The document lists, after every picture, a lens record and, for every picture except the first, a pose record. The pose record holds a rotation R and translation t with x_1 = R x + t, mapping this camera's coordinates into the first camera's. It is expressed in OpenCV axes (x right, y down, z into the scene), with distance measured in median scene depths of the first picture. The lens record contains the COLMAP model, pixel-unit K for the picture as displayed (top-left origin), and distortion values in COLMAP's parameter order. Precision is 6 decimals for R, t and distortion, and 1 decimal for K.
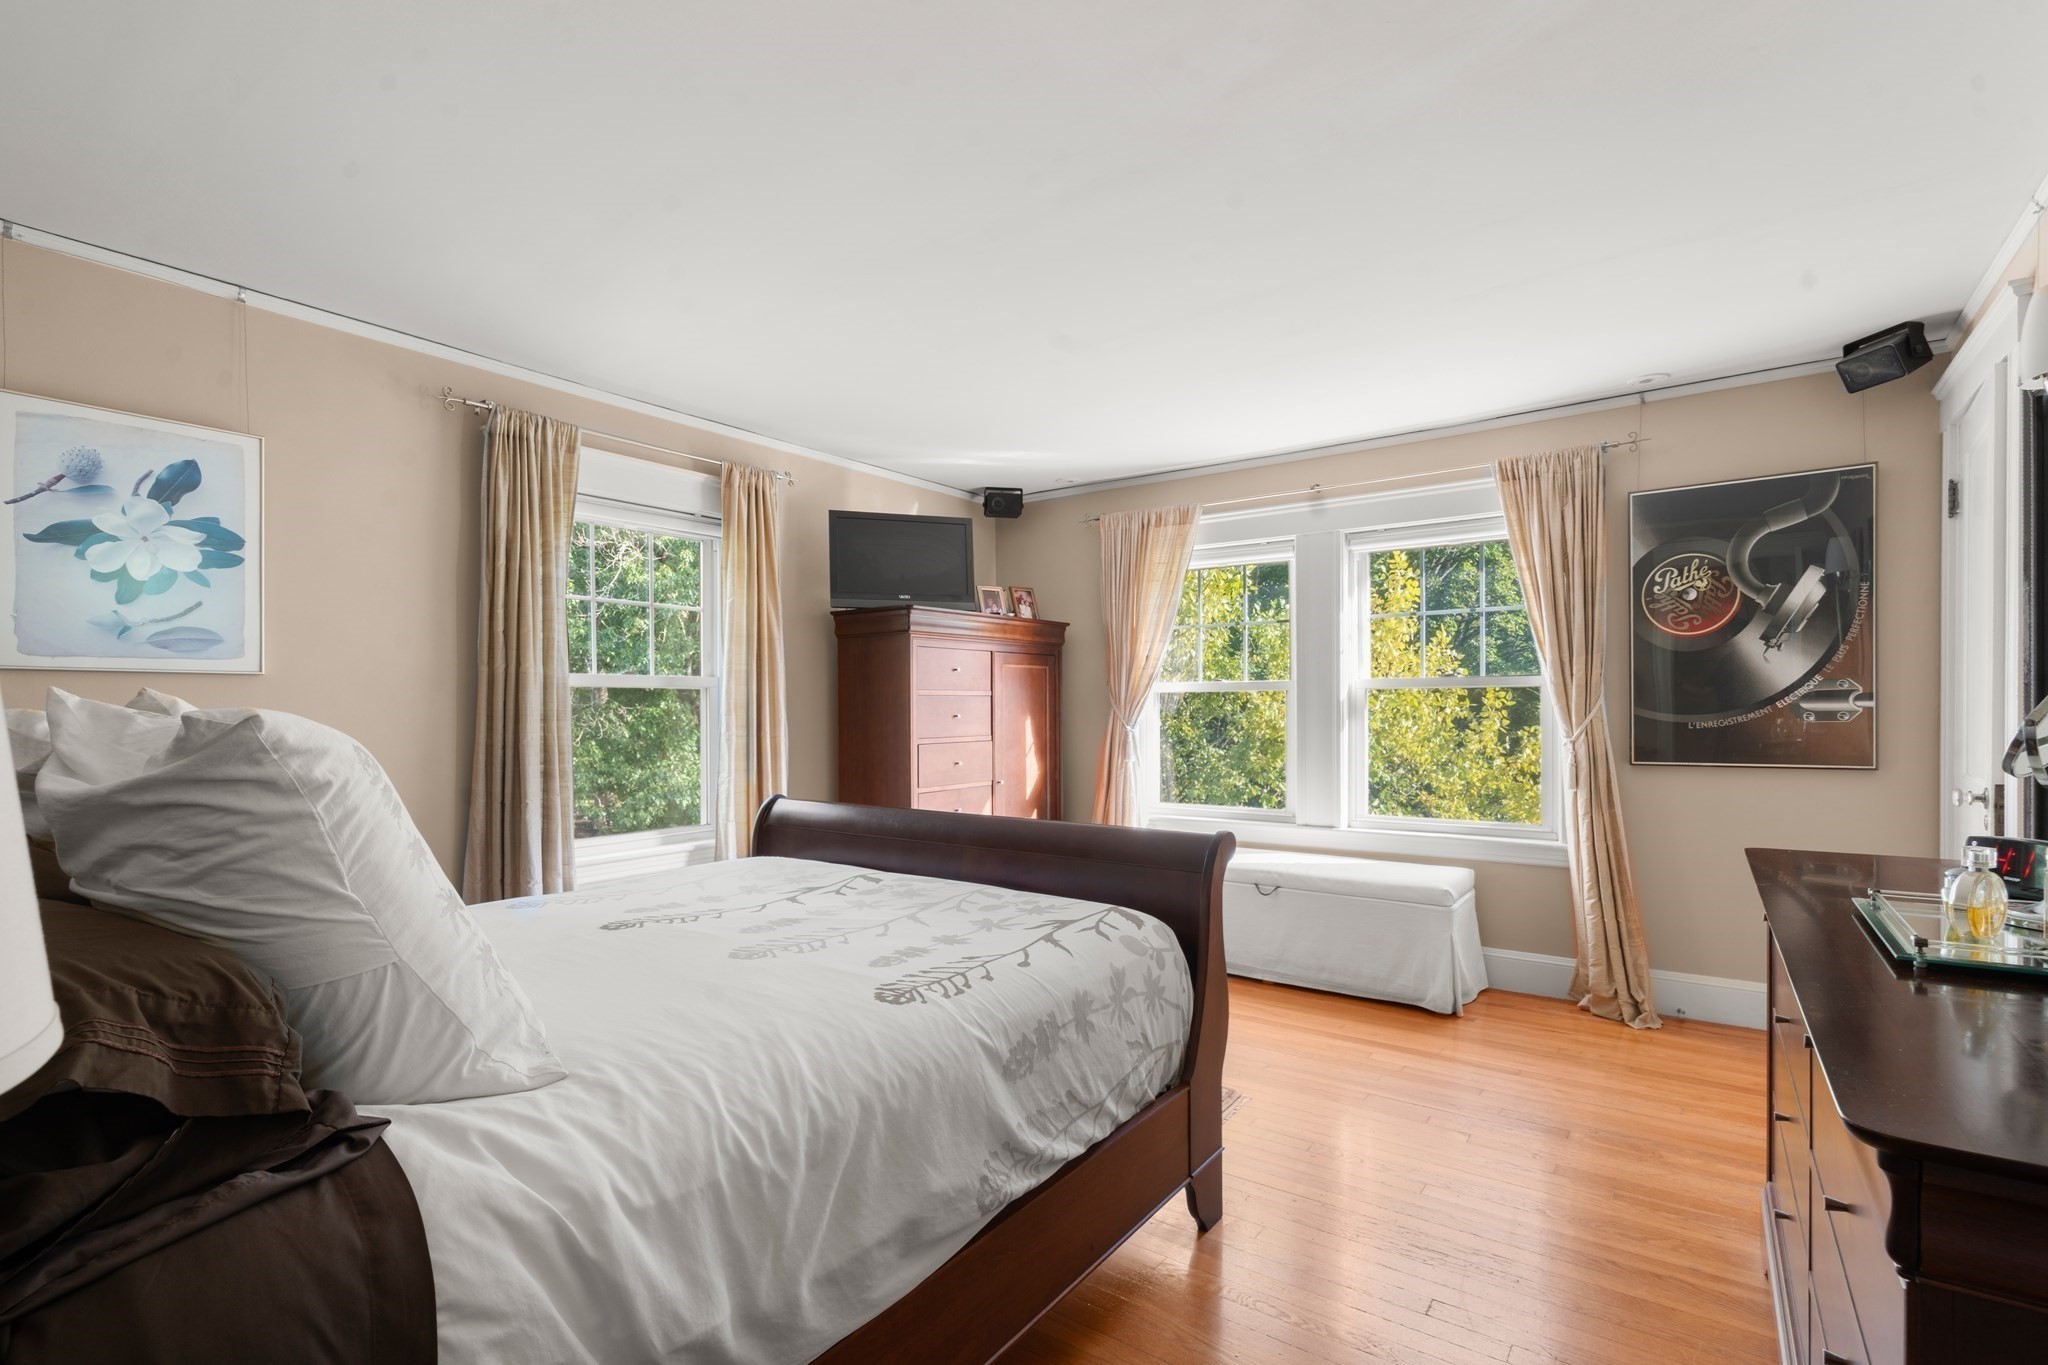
lens RADIAL K [[984.2, 0, 1030.0], [0, 984.2, 711.8], [0, 0, 1]] dist [0.001078, 0.000183]
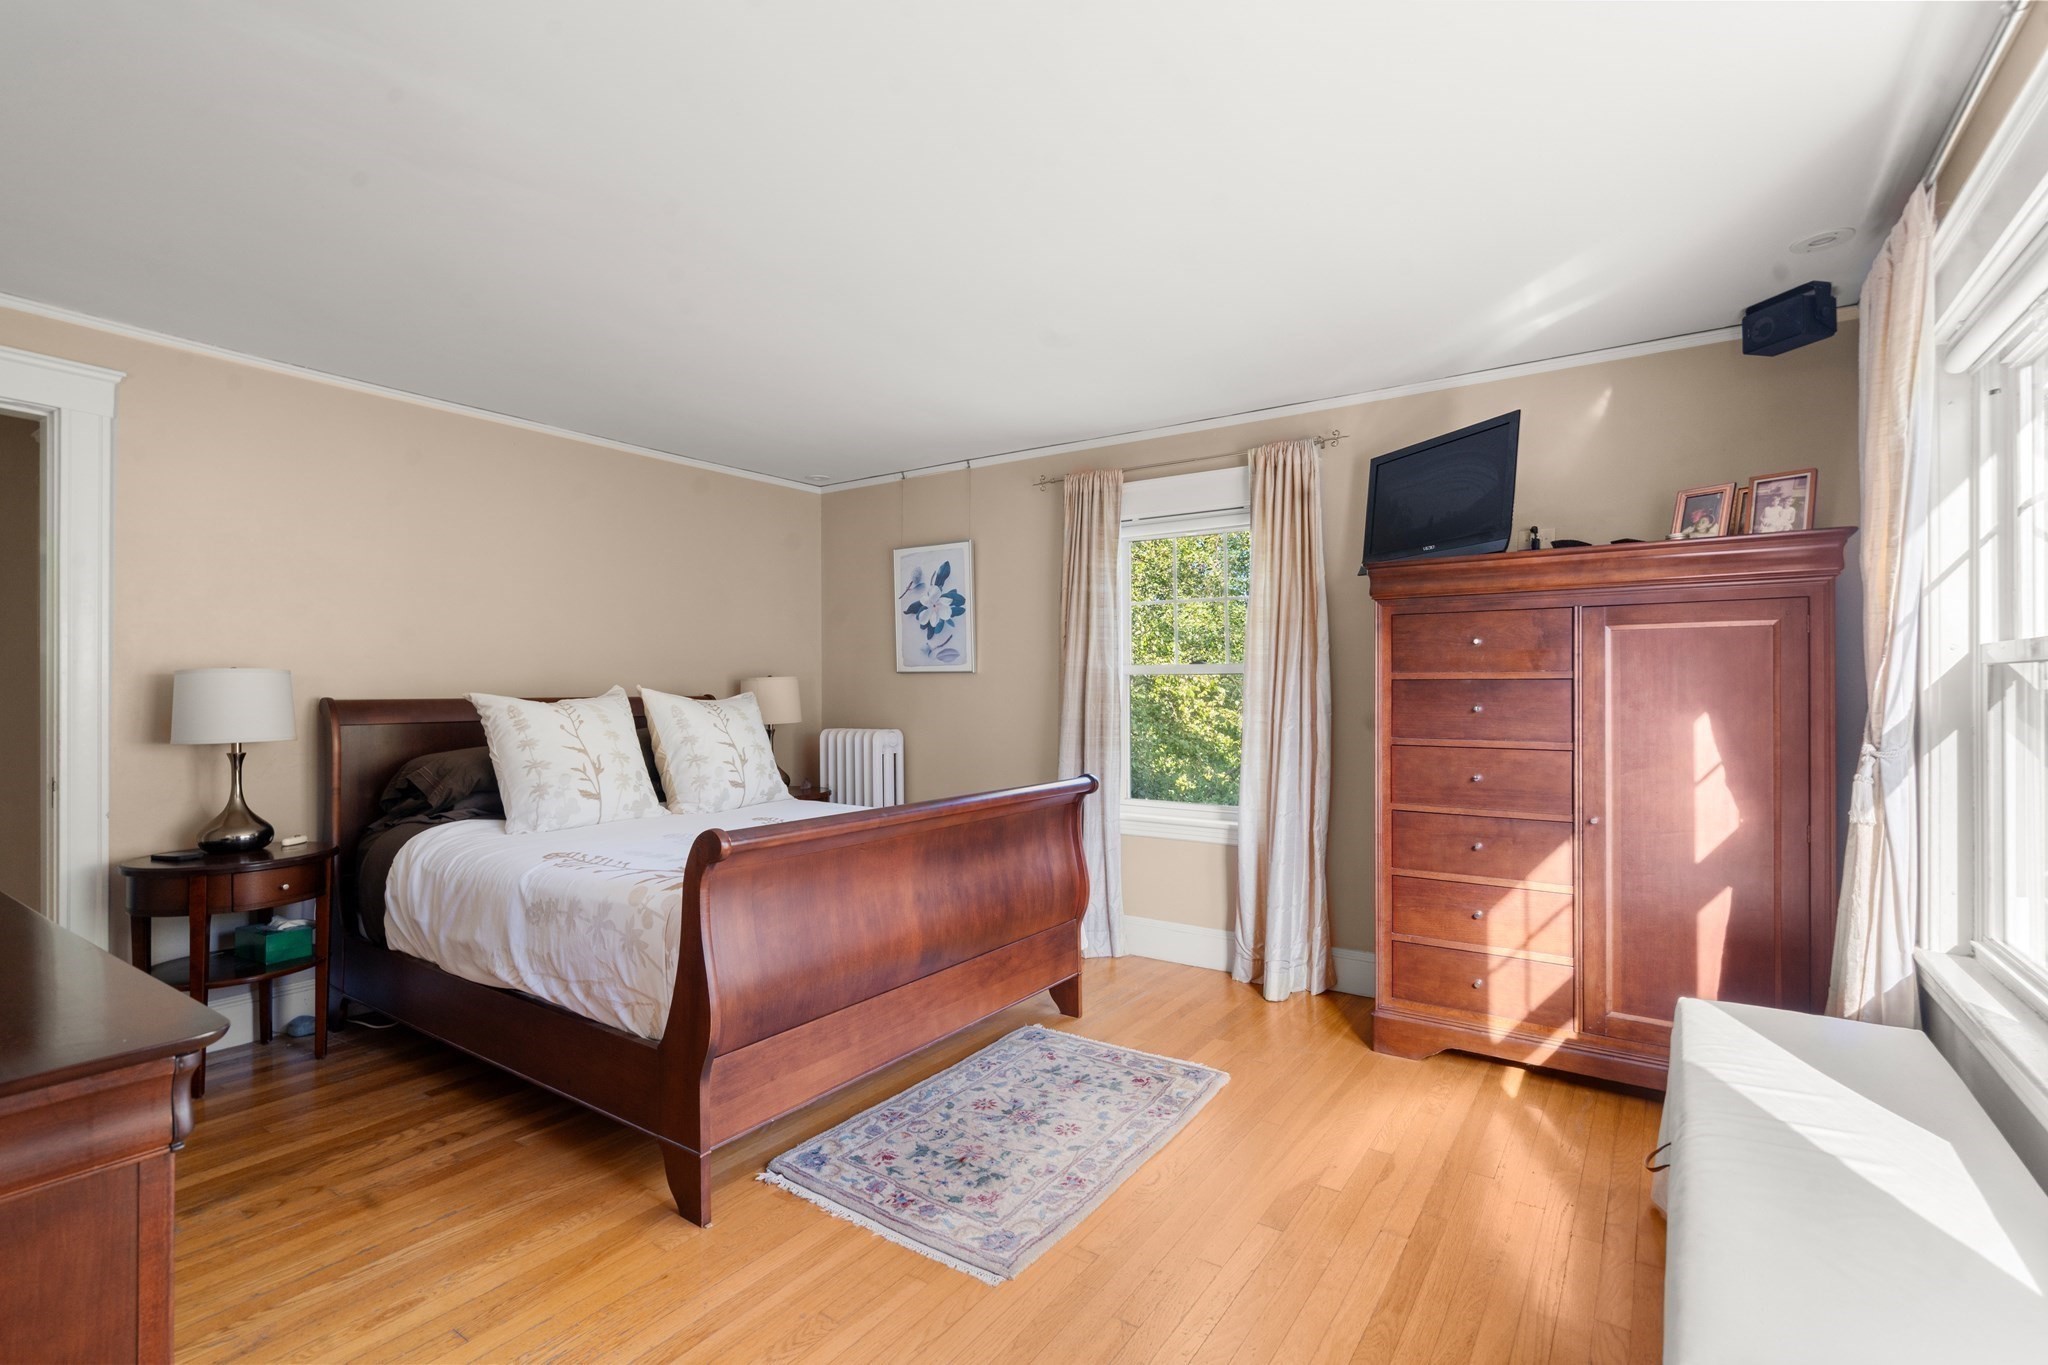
lens RADIAL K [[940.0, 0, 1024.0], [0, 940.0, 682.5], [0, 0, 1]] dist [0.001797, 0.000267]
pose [[-0.009452, 0.000230, -0.999955, 0.984770], [-0.004834, 0.999988, 0.000275, -0.020473], [0.999944, 0.004837, -0.009451, 1.167466]]
